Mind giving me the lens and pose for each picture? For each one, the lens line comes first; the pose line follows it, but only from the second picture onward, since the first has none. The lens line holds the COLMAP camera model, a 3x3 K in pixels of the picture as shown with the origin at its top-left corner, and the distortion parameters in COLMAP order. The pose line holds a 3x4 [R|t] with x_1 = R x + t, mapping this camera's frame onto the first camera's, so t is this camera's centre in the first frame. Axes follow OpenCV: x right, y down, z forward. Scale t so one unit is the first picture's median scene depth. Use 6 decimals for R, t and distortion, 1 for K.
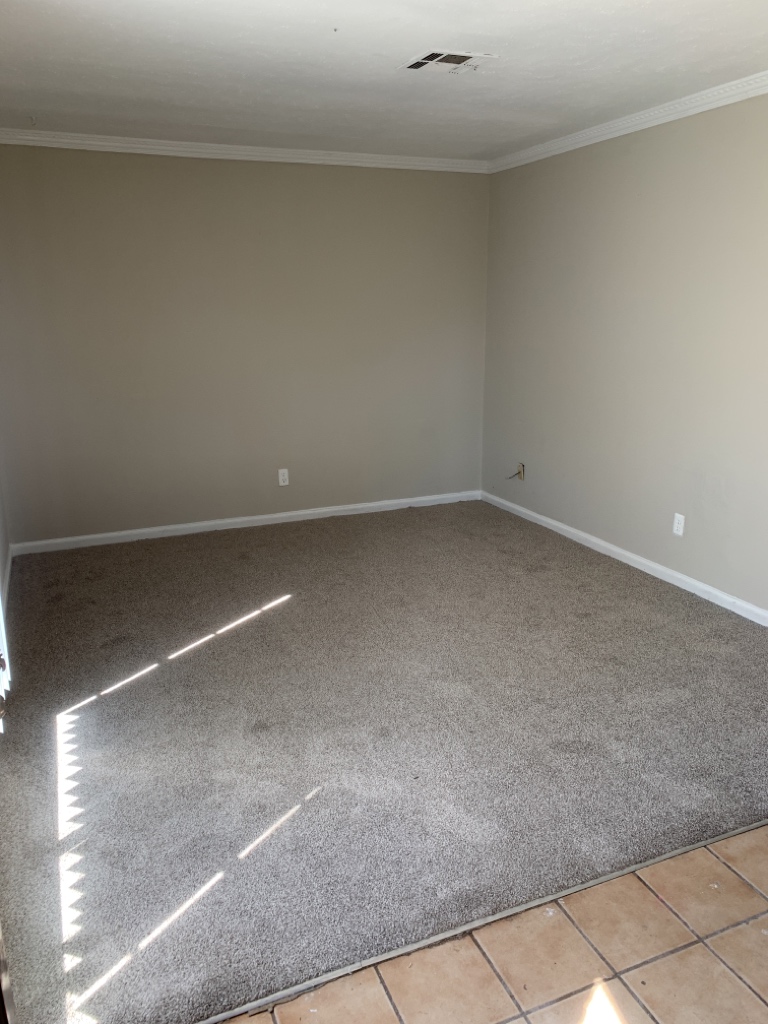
lens RADIAL K [[781.1, 0, 383.3], [0, 781.1, 512.0], [0, 0, 1]] dist [-0.008264, -0.005404]
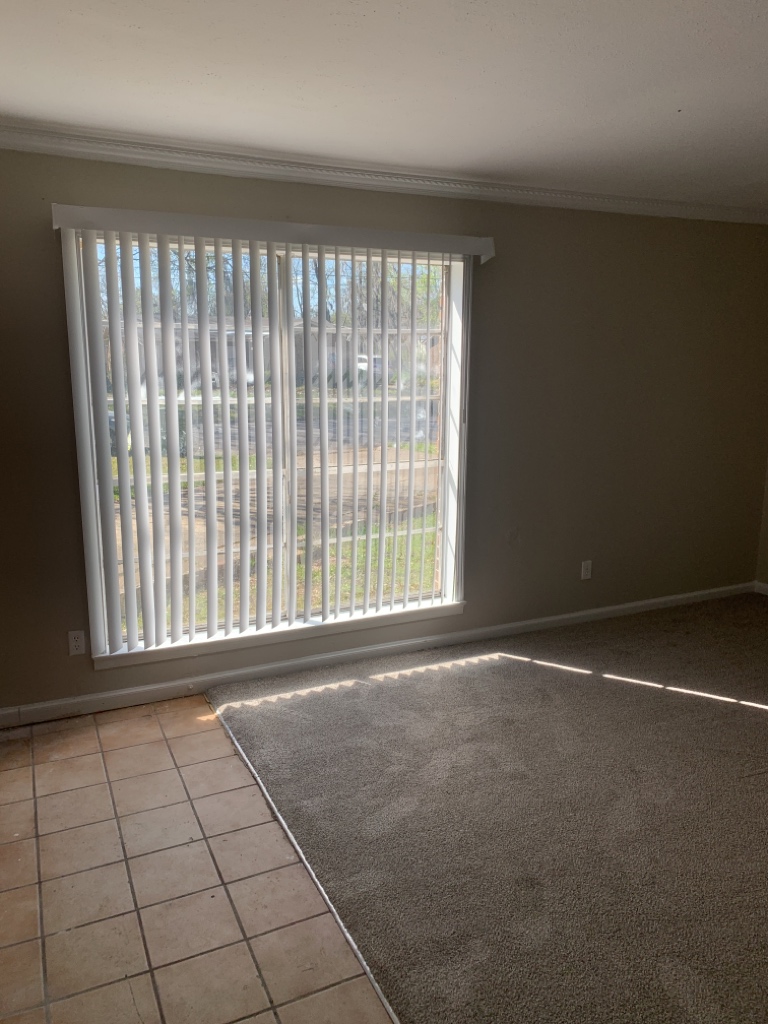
lens RADIAL K [[781.1, 0, 383.3], [0, 781.1, 511.1], [0, 0, 1]] dist [-0.008264, -0.005404]
pose [[0.062656, 0.219377, -0.973626, 0.882167], [-0.276471, 0.941181, 0.194275, -0.197926], [0.958977, 0.257007, 0.119622, 0.562882]]
